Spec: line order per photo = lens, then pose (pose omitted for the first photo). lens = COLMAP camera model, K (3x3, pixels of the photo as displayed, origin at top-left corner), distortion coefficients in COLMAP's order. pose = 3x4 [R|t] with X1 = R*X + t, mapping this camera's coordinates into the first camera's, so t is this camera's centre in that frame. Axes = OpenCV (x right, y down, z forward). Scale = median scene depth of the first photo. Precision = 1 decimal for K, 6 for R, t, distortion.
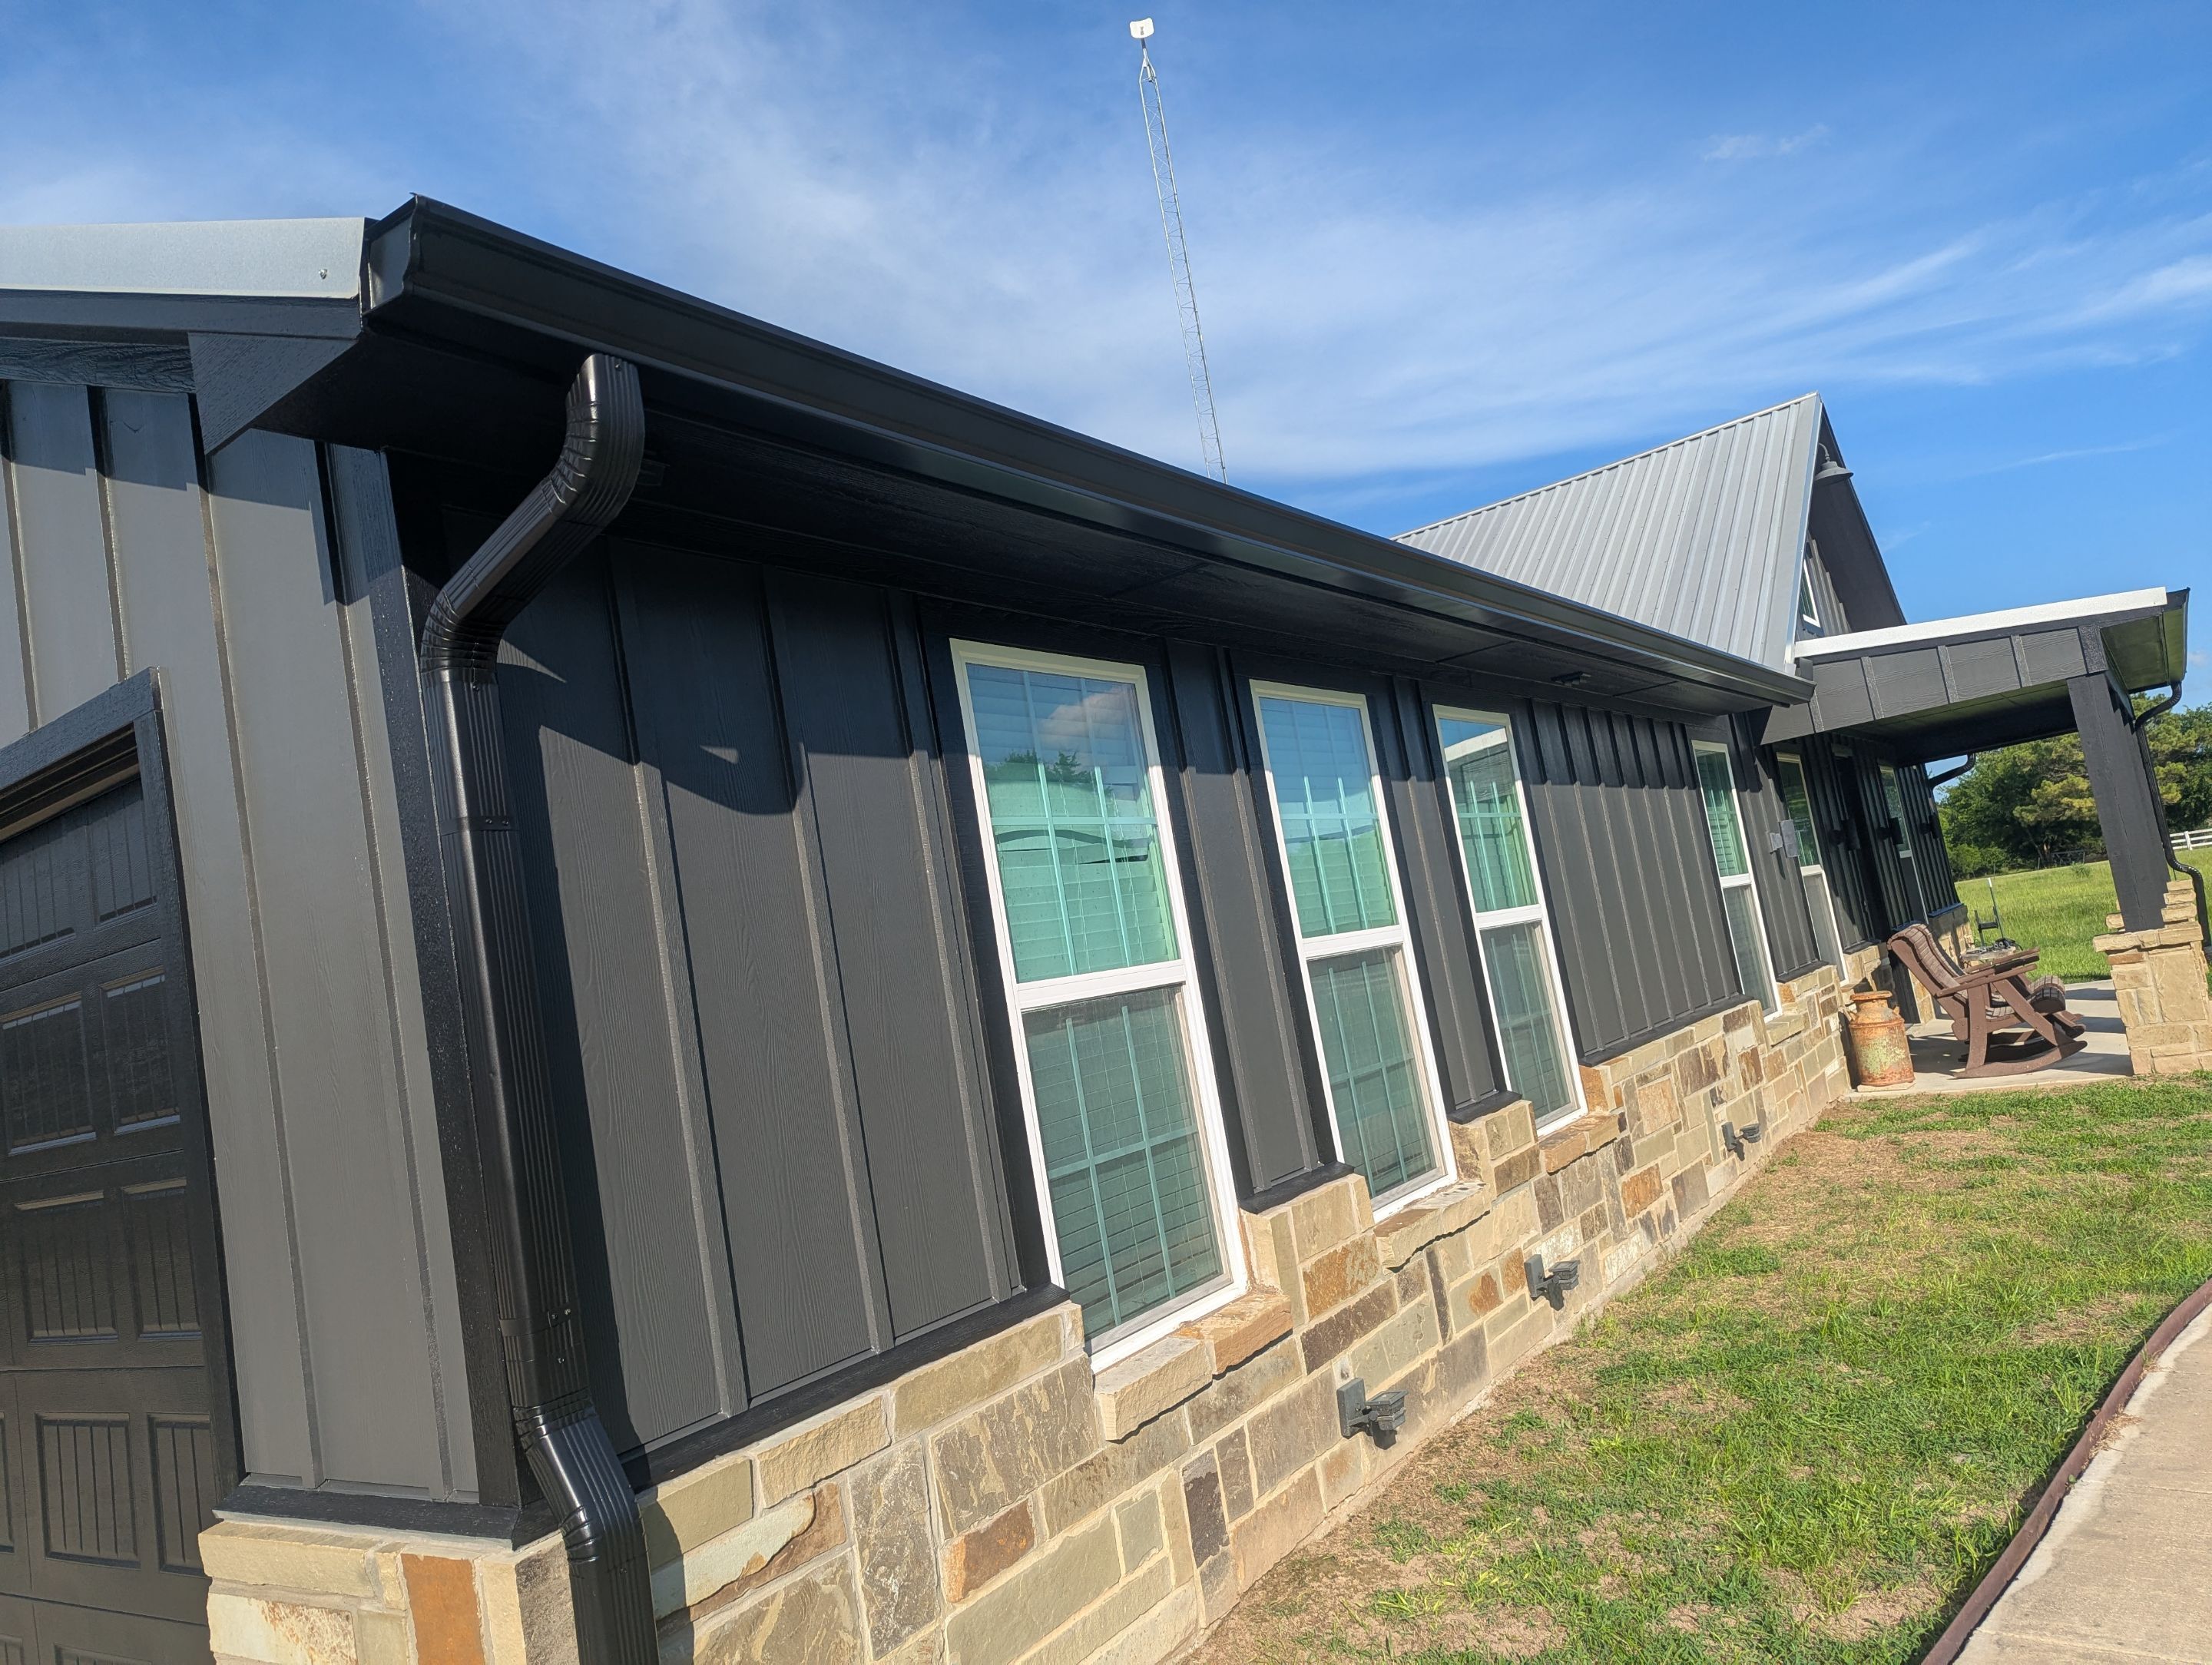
lens RADIAL K [[1562.0, 0, 1072.5], [0, 1562.0, 841.1], [0, 0, 1]] dist [0.078757, -0.064673]
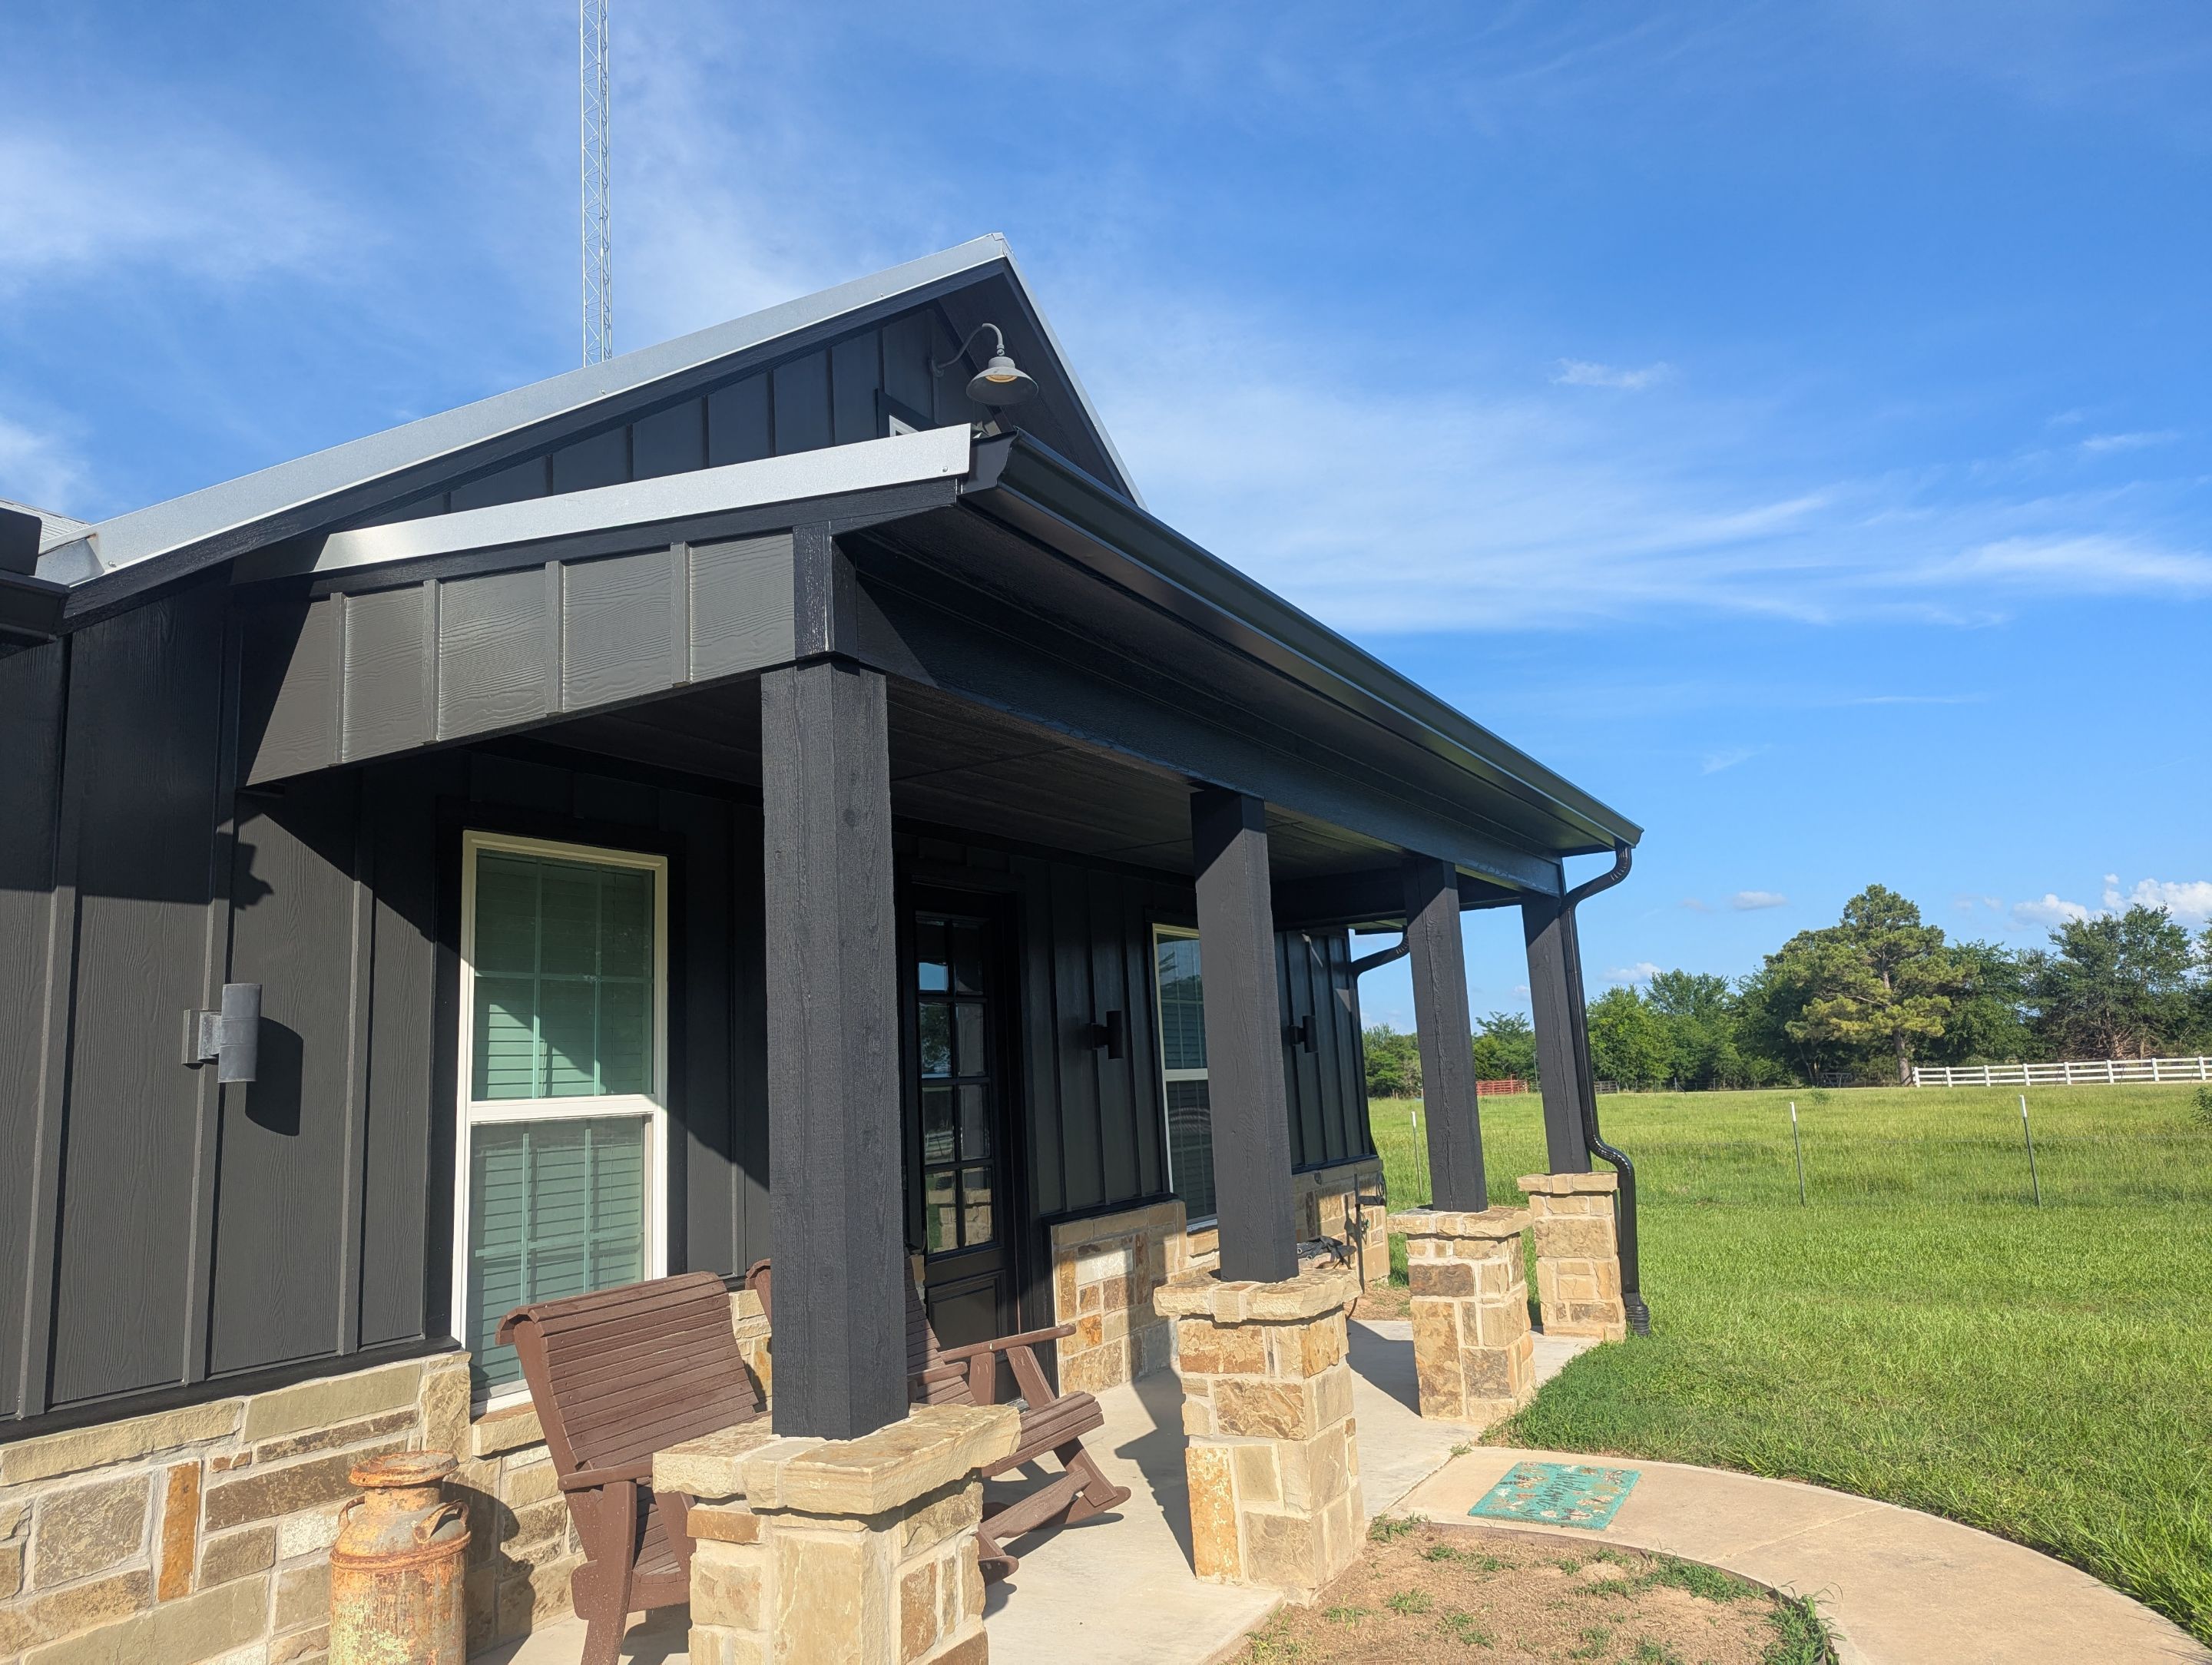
lens RADIAL K [[1543.3, 0, 1106.0], [0, 1543.3, 832.5], [0, 0, 1]] dist [0.139768, -0.187857]
pose [[0.987738, 0.124433, 0.094290, 0.552904], [-0.116463, 0.989482, -0.085797, -0.036301], [-0.103974, 0.073764, 0.991841, 0.532247]]
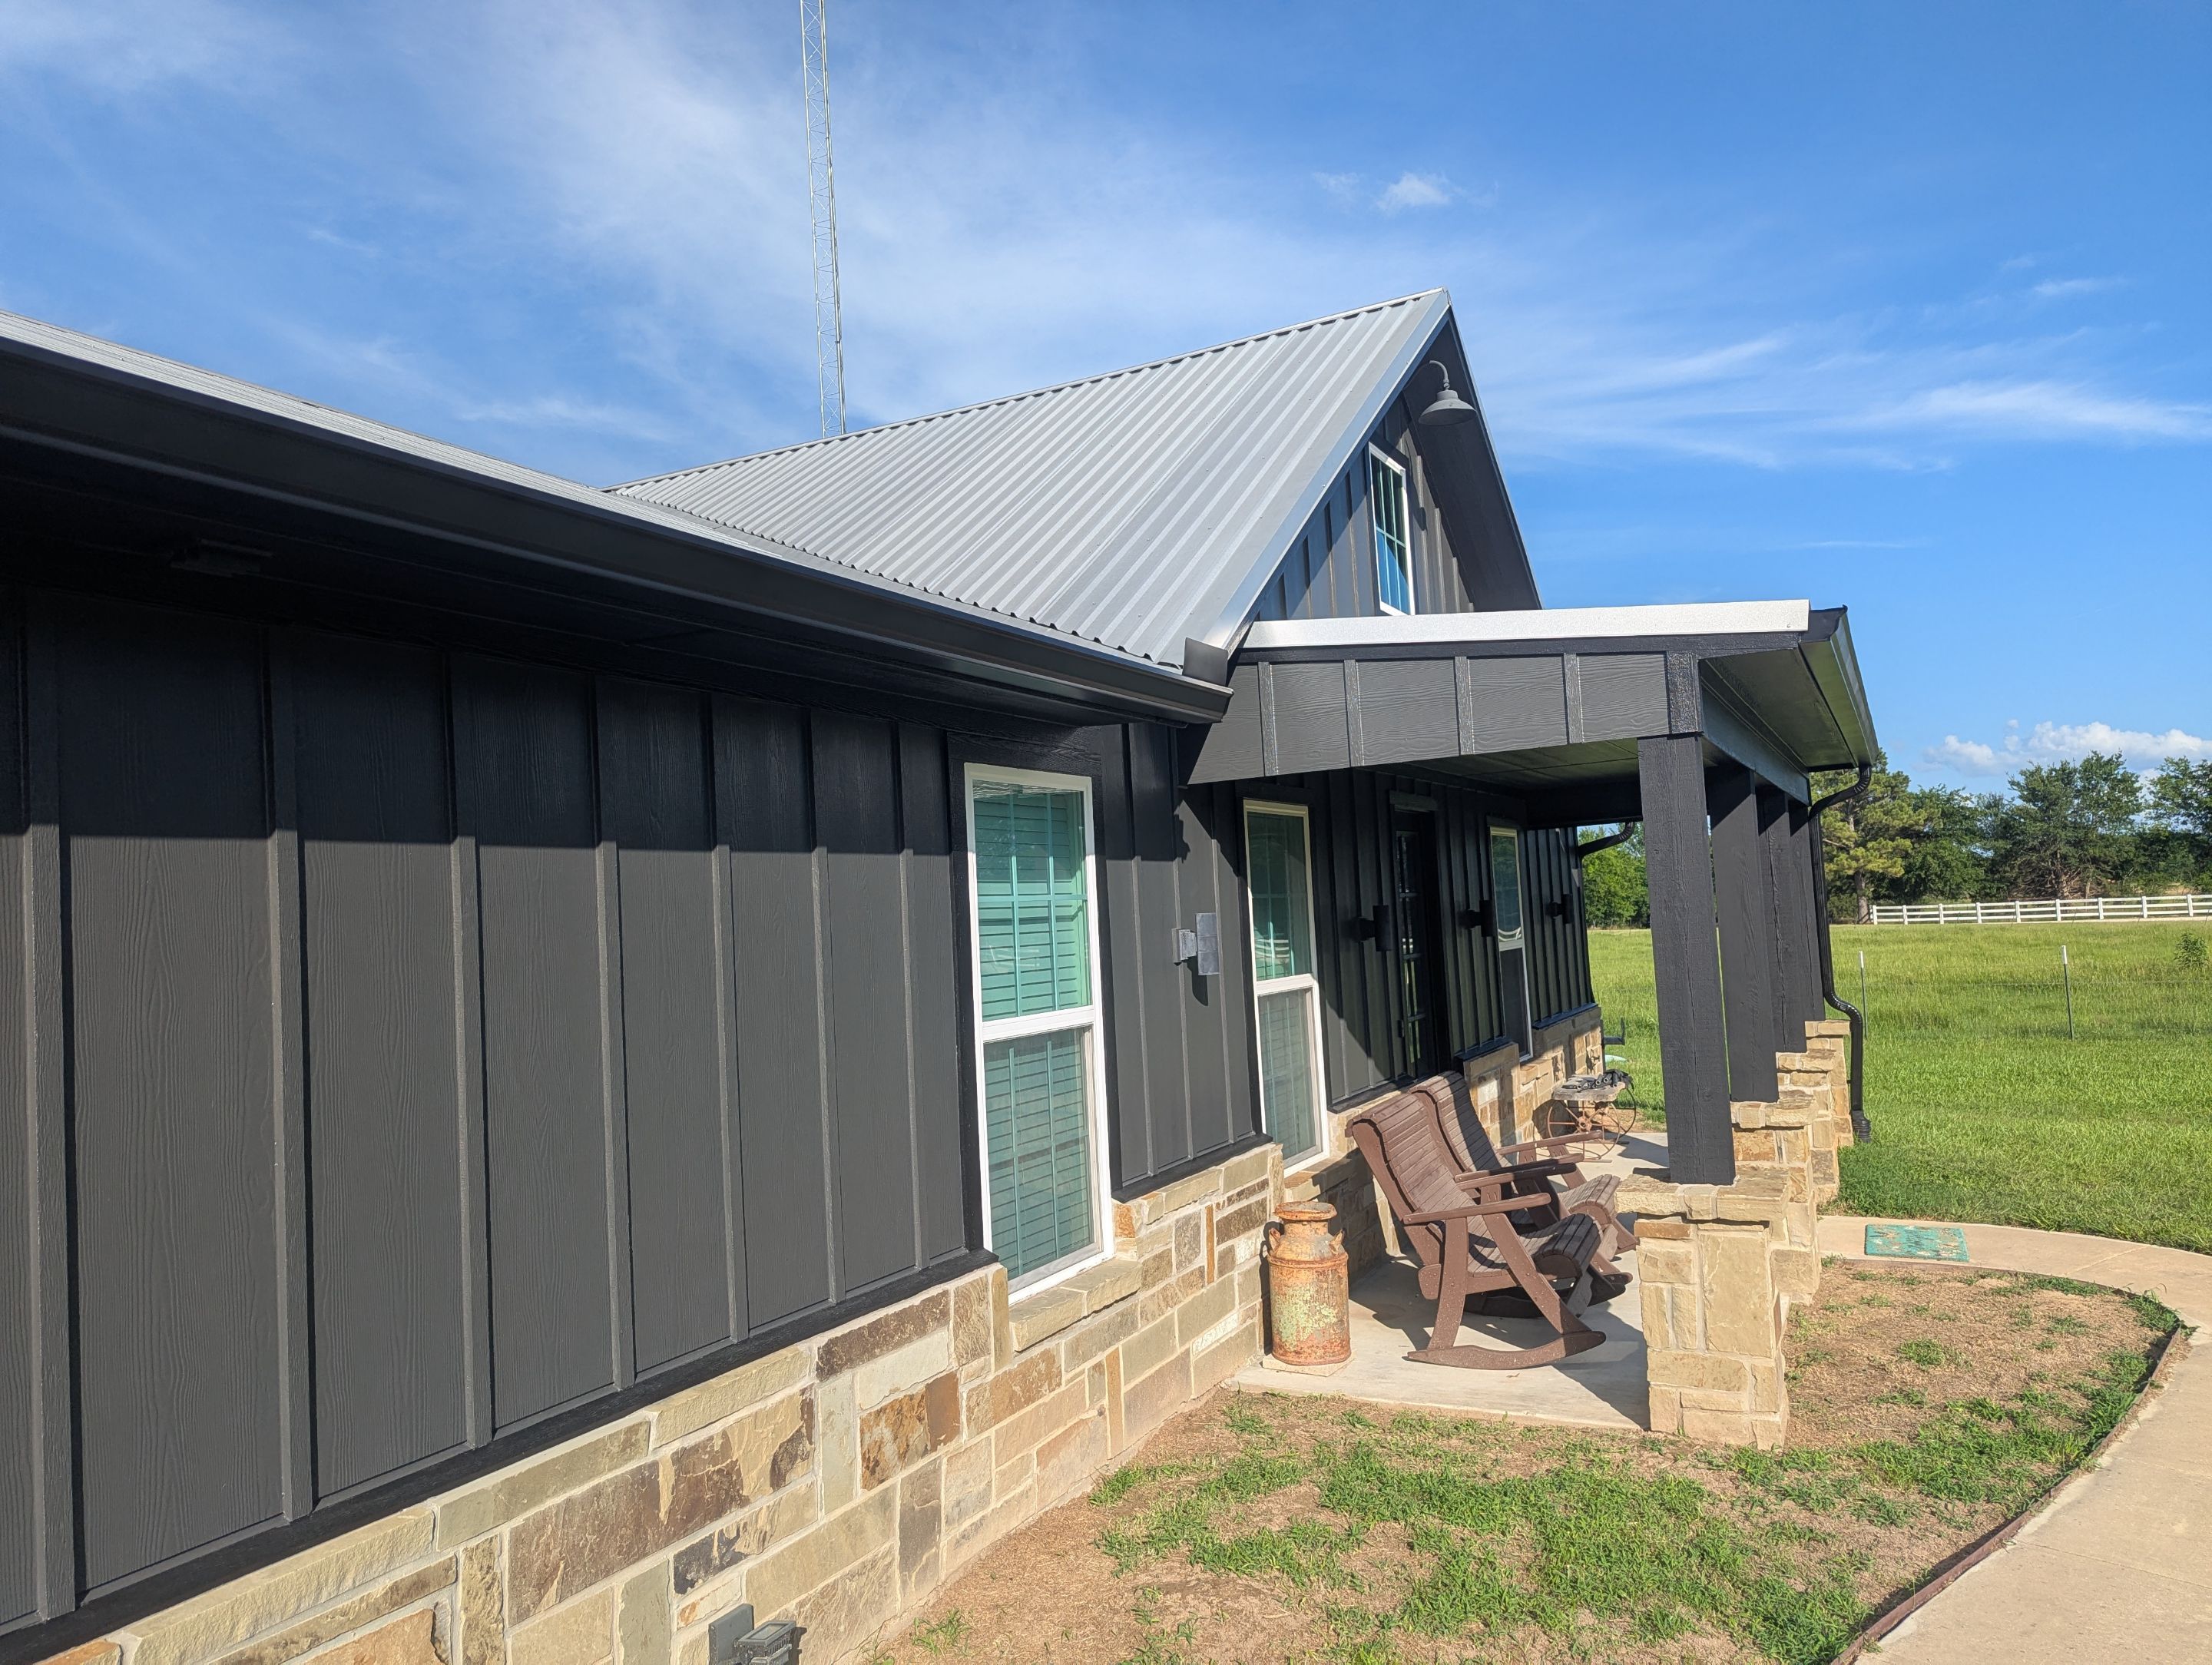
lens RADIAL K [[1536.4, 0, 1047.7], [0, 1536.4, 794.4], [0, 0, 1]] dist [0.002083, -0.024137]
pose [[0.988405, 0.117788, 0.095824, 0.291383], [-0.117744, 0.993025, -0.006138, -0.042037], [-0.095878, -0.005216, 0.995379, 0.371565]]
